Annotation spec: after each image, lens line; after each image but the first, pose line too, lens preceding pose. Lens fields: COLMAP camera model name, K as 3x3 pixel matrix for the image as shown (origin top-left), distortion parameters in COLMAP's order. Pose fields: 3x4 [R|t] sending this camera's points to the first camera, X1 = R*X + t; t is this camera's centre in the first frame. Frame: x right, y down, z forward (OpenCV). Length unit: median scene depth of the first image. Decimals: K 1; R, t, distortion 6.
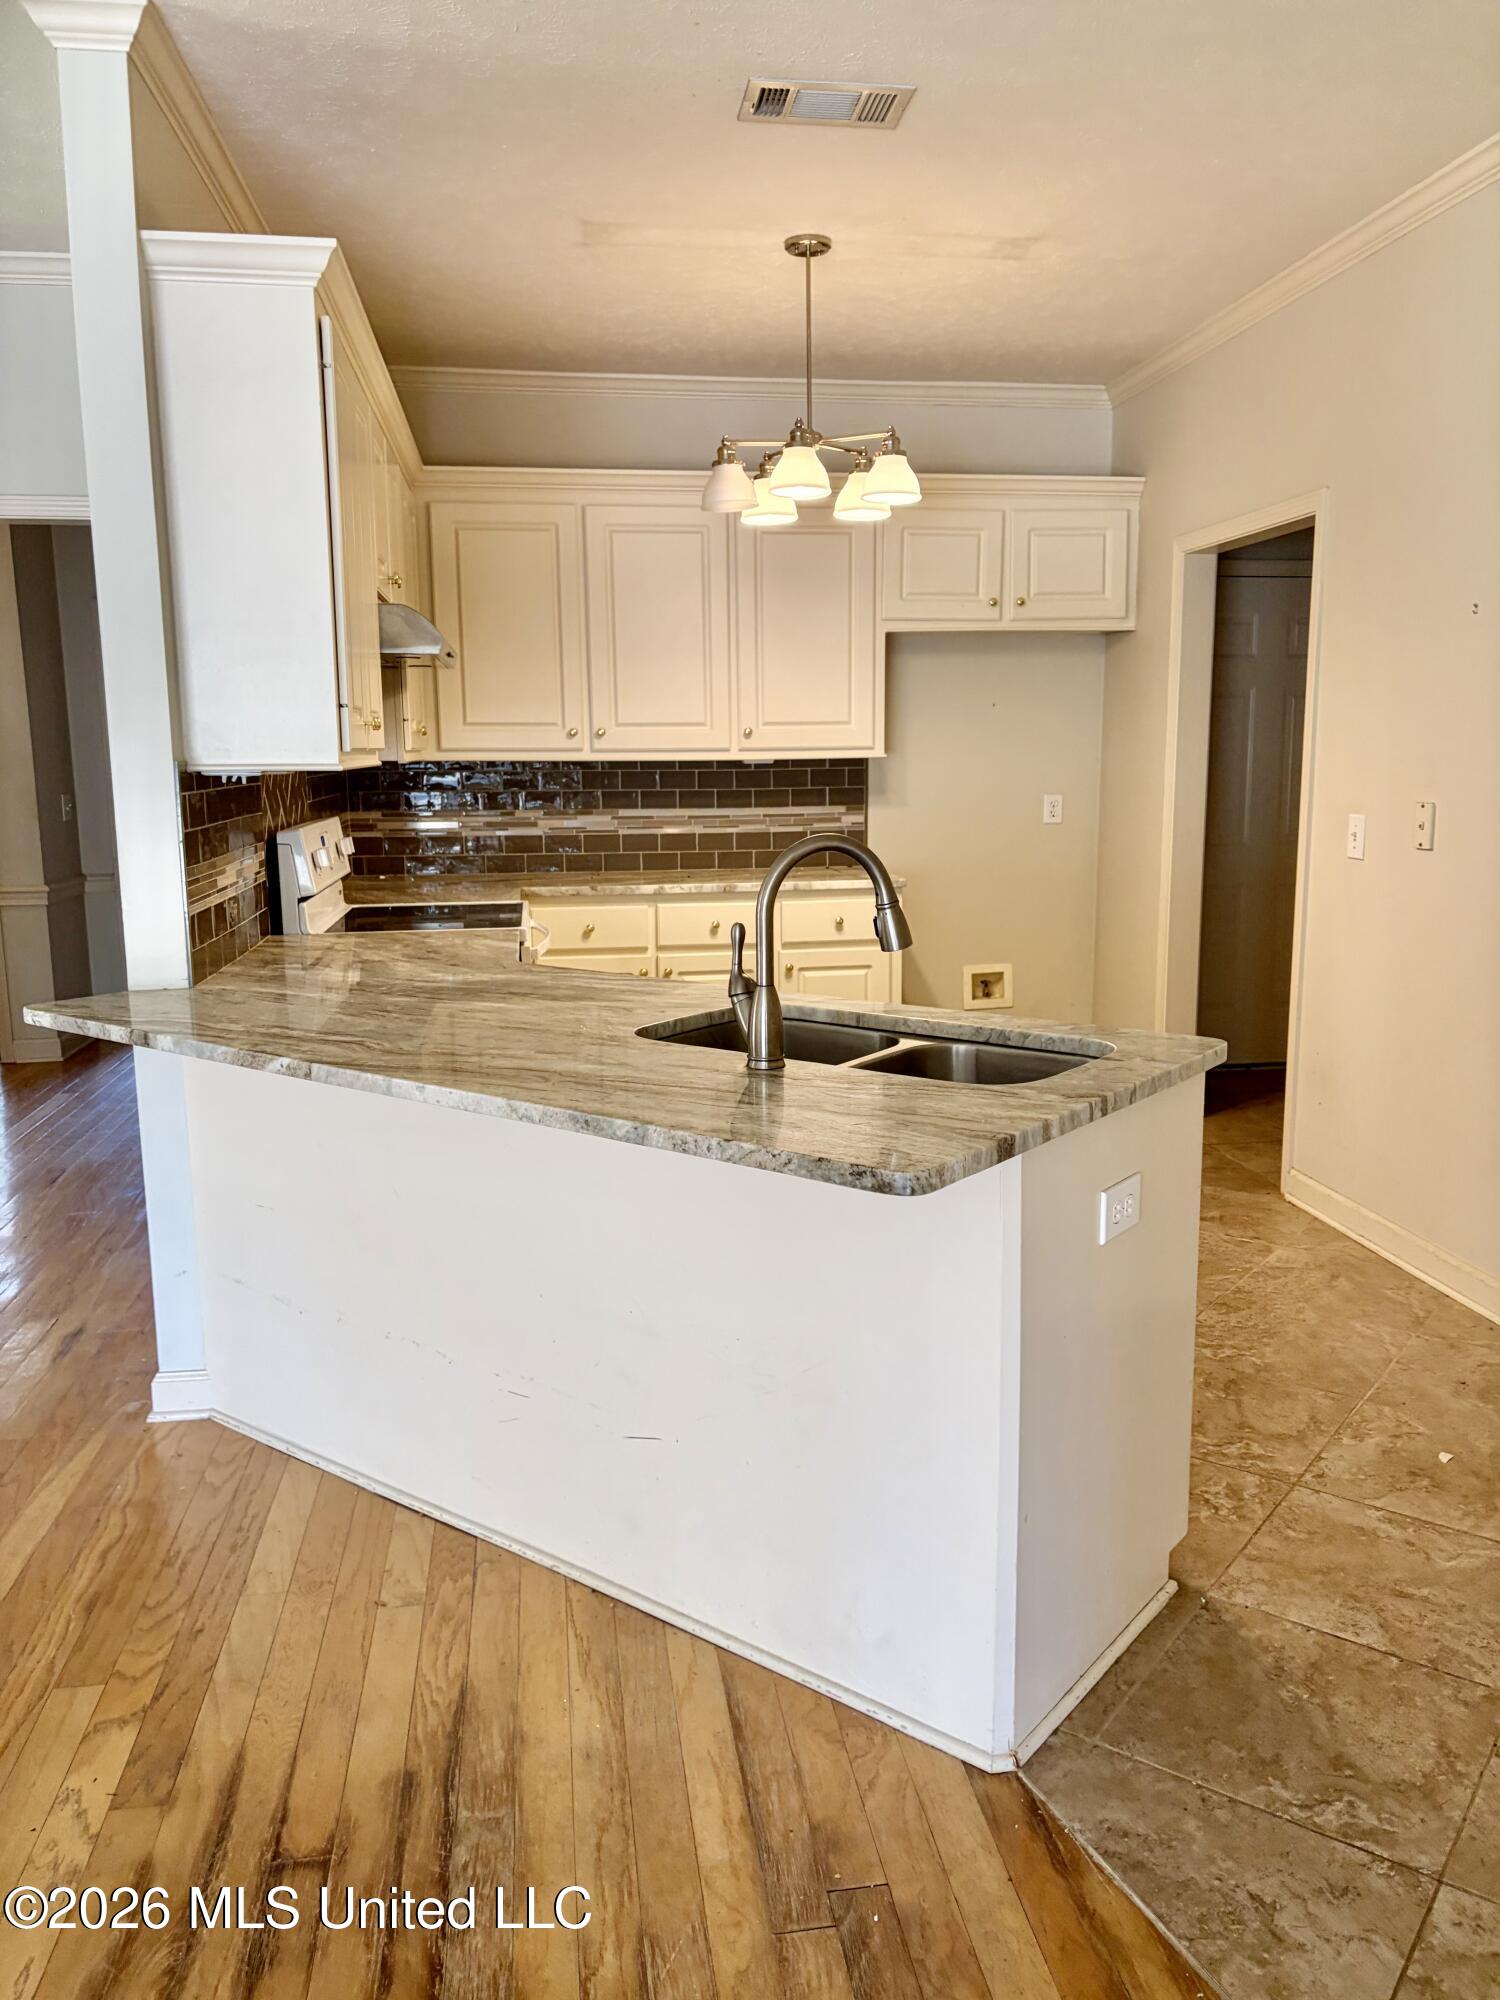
lens RADIAL K [[1518.6, 0, 758.4], [0, 1518.6, 1018.7], [0, 0, 1]] dist [0.066530, -0.066917]
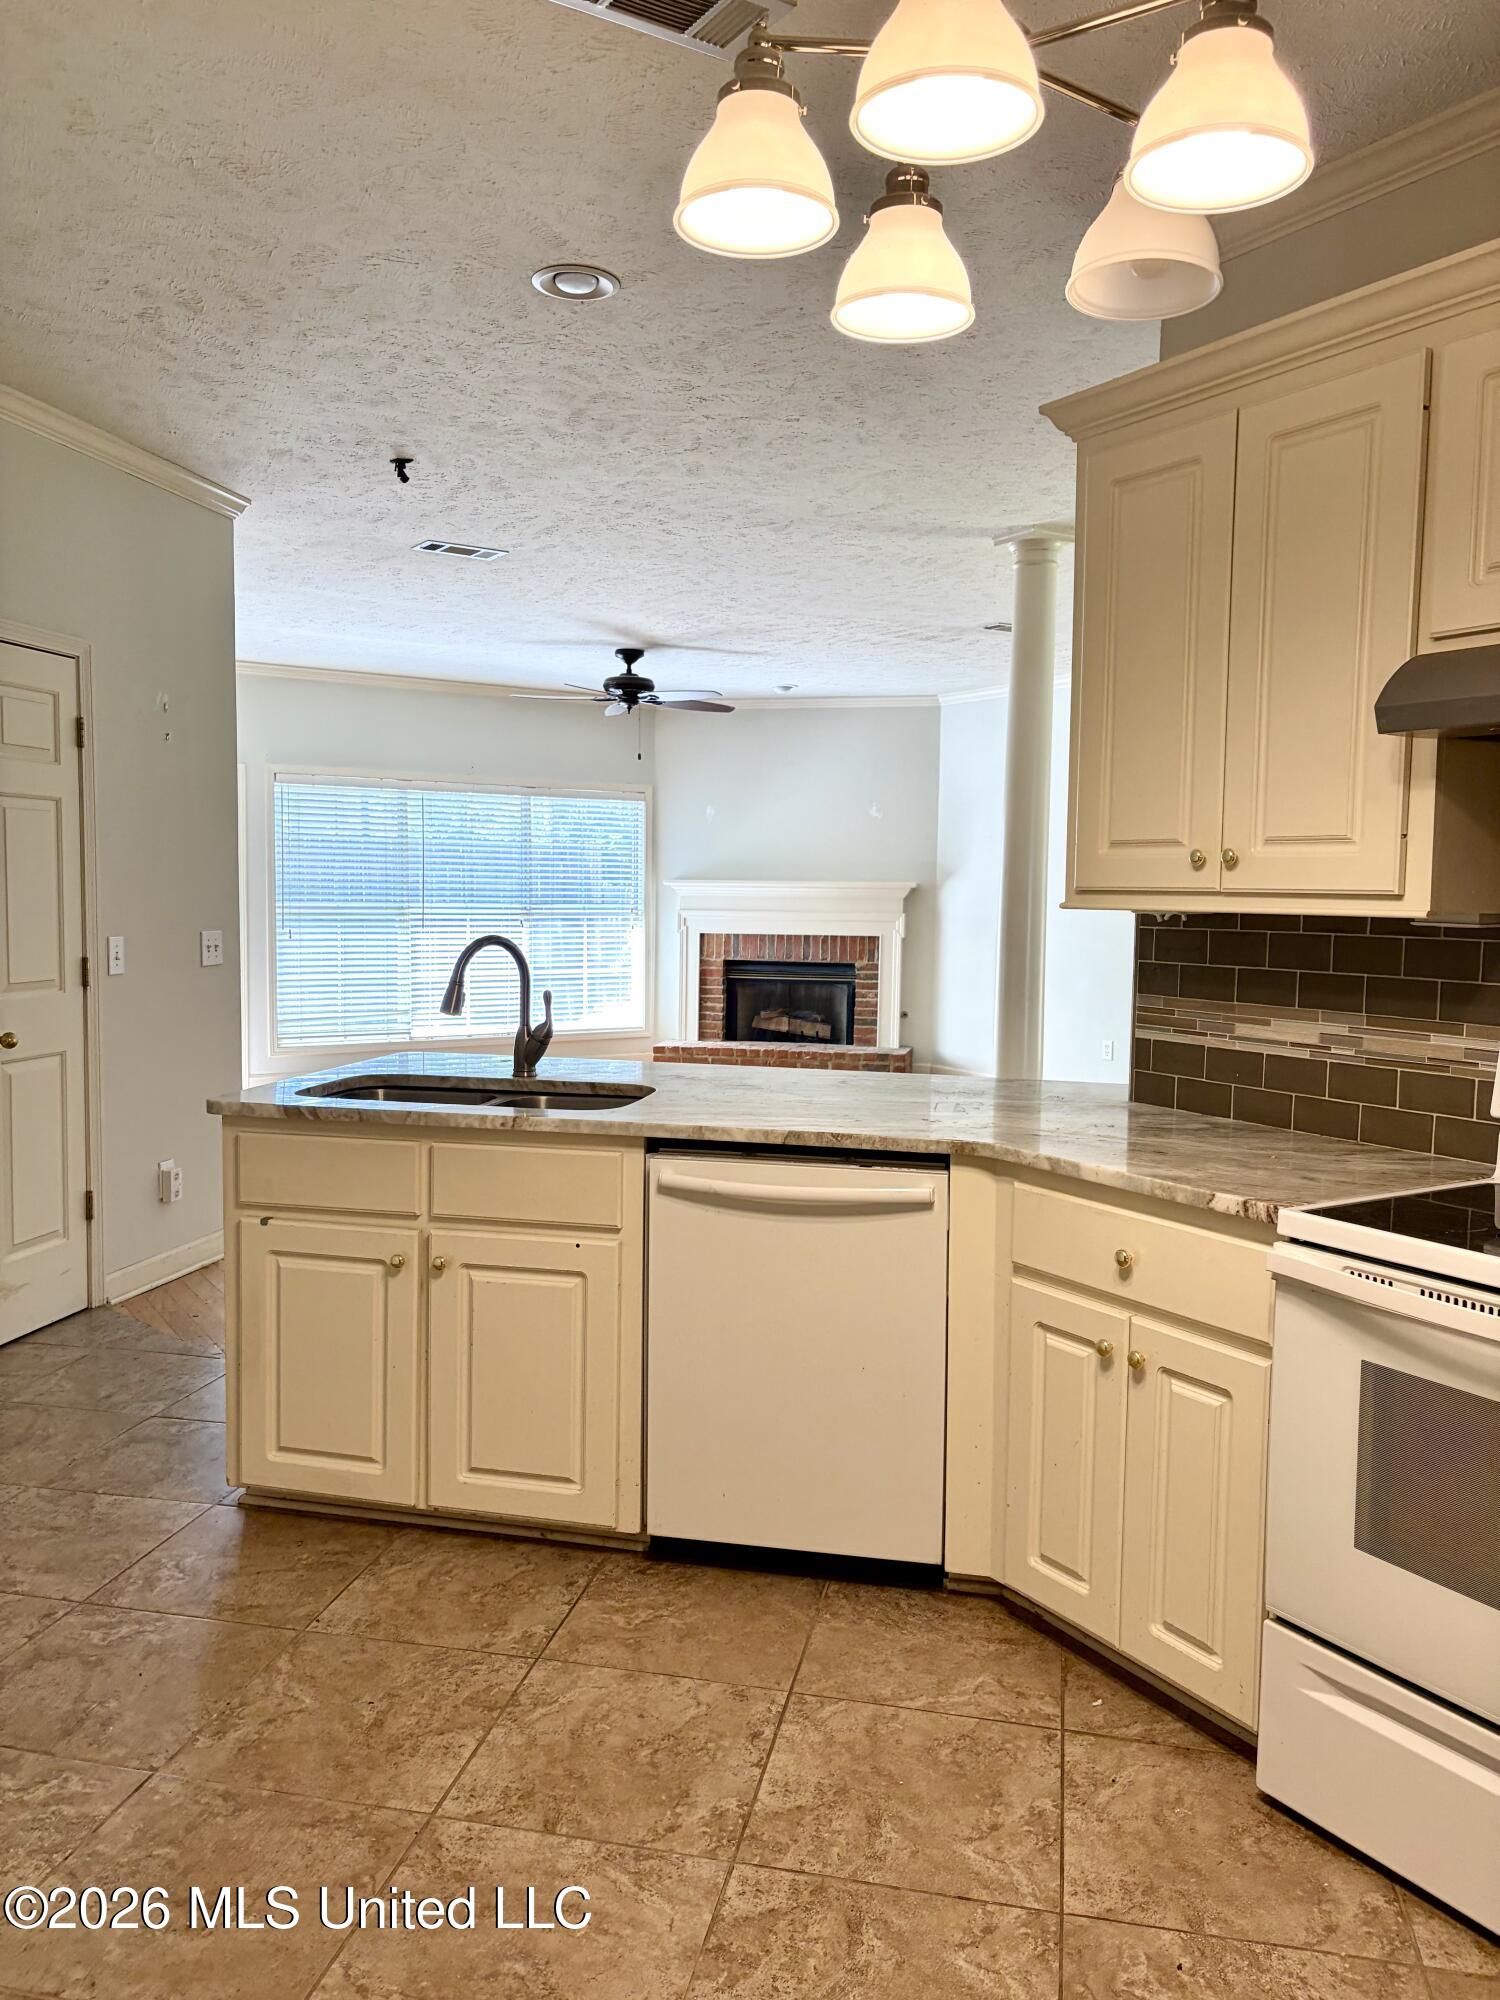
lens RADIAL K [[1518.6, 0, 758.4], [0, 1518.6, 1018.7], [0, 0, 1]] dist [0.066530, -0.066917]
pose [[-0.909131, 0.032989, -0.415202, 0.273526], [-0.077402, 0.966113, 0.246241, -0.273224], [0.409255, 0.256003, -0.875770, 1.529023]]
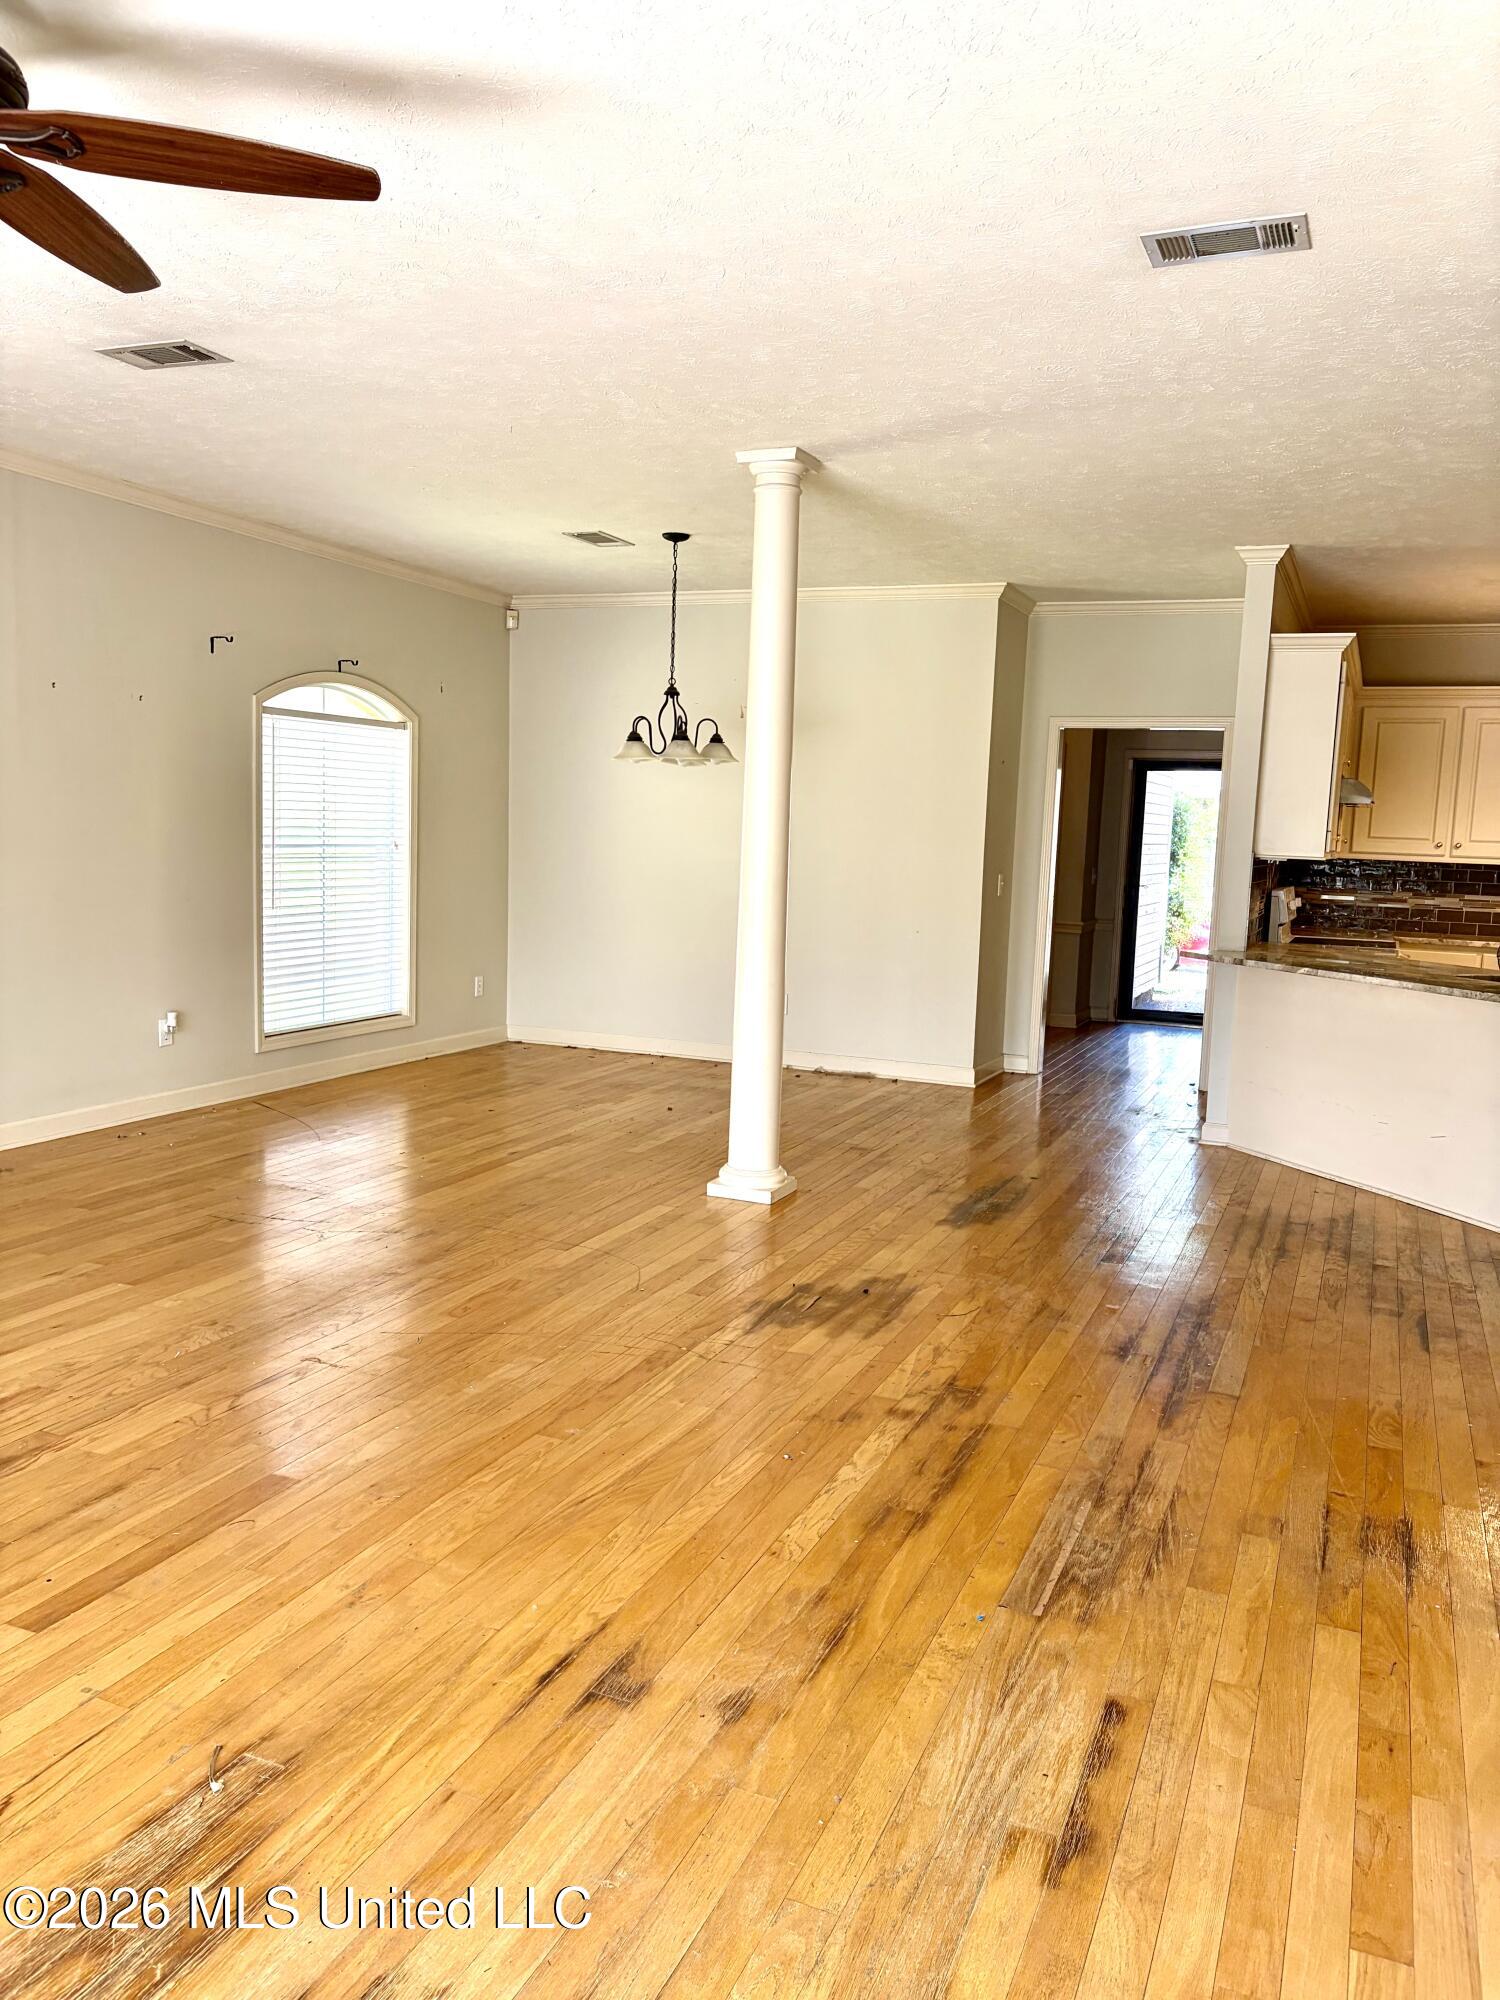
lens RADIAL K [[1518.6, 0, 758.4], [0, 1518.6, 1018.7], [0, 0, 1]] dist [0.066530, -0.066917]
pose [[0.861928, 0.104089, -0.496231, 0.085976], [-0.131639, 0.991080, -0.020761, 0.127582], [0.489643, 0.083218, 0.867942, -0.777510]]
